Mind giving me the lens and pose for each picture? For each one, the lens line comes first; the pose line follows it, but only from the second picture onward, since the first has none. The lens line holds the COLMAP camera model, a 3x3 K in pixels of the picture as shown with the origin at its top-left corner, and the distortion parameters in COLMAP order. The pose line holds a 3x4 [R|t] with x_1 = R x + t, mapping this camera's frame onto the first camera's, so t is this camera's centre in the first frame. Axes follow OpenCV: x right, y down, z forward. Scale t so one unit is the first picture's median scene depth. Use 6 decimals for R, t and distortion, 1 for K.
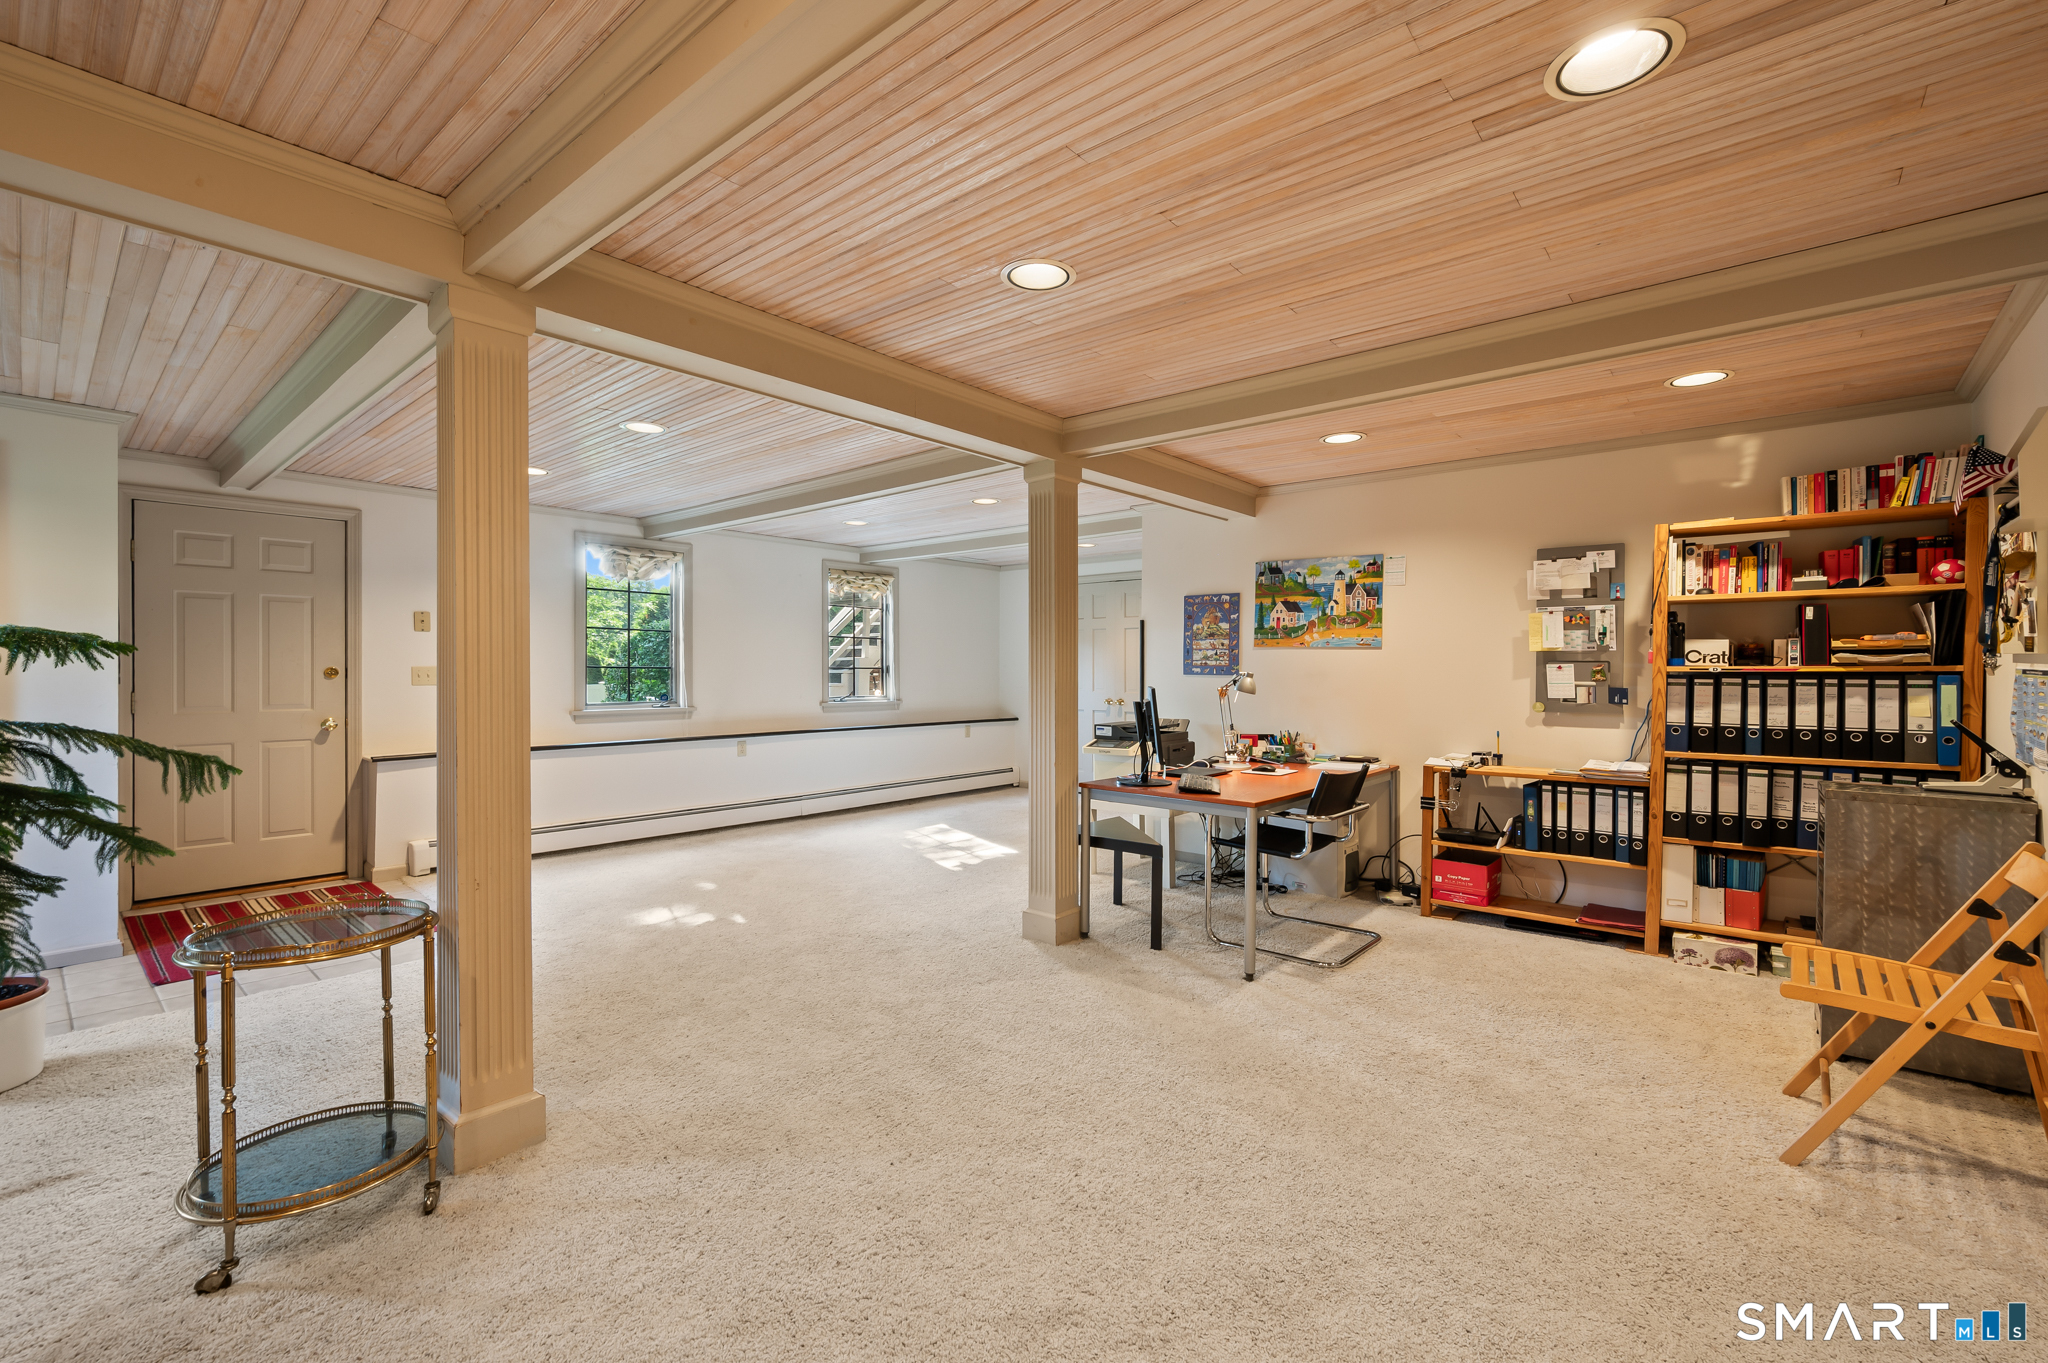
lens RADIAL K [[842.8, 0, 1024.0], [0, 842.8, 681.5], [0, 0, 1]] dist [-0.001916, -0.000131]
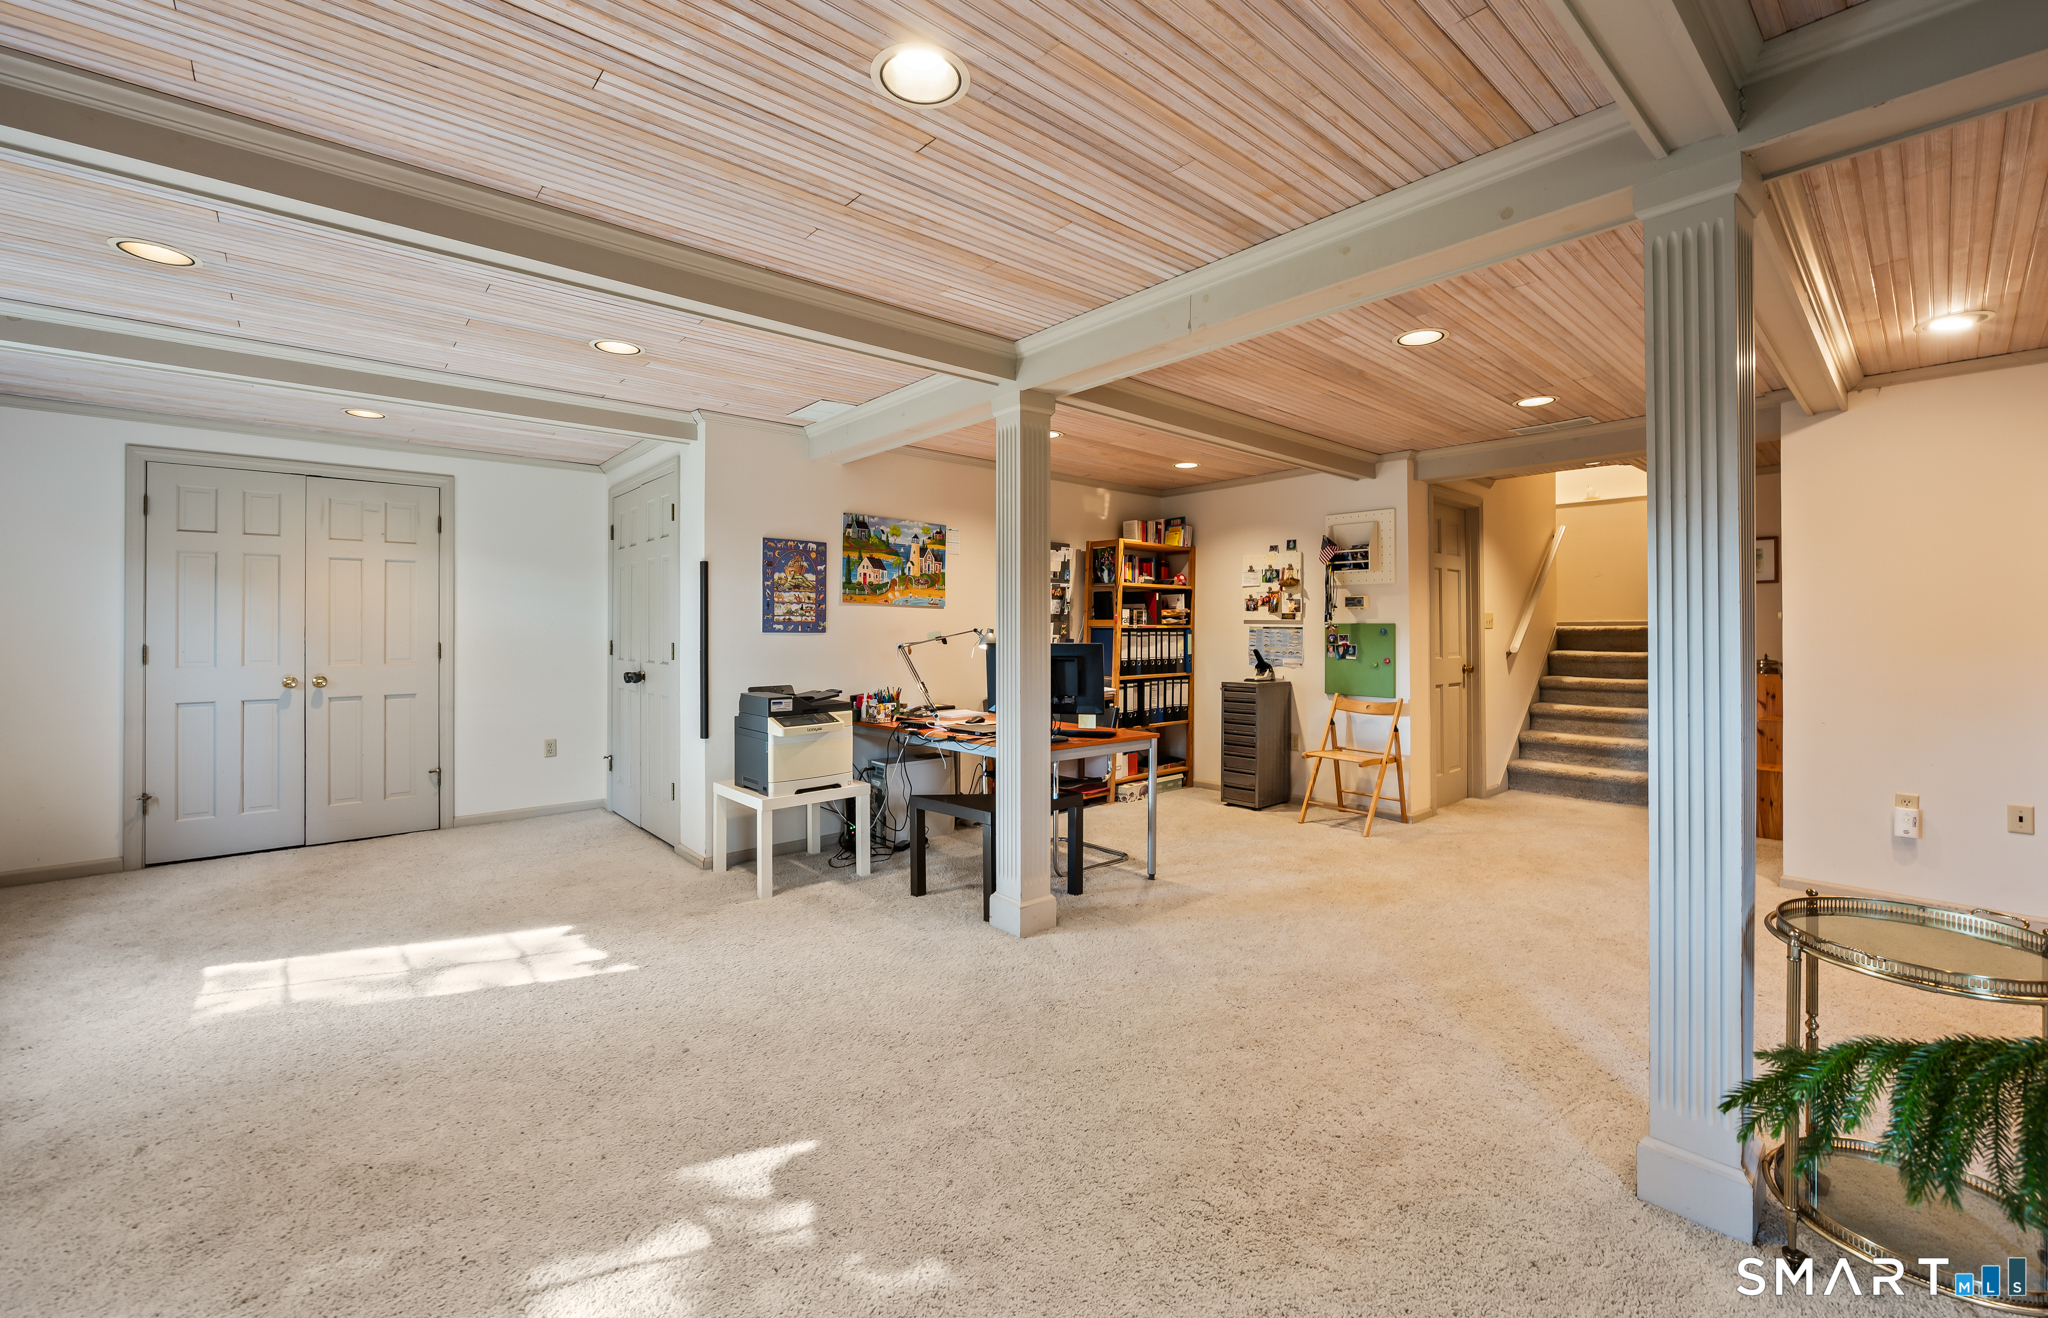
lens RADIAL K [[901.9, 0, 1023.7], [0, 901.9, 626.6], [0, 0, 1]] dist [-0.000181, 0.000101]
pose [[0.112118, 0.002636, 0.993691, -0.745530], [0.015977, 0.999862, -0.004455, -0.006691], [-0.993566, 0.016375, 0.112061, 0.730231]]
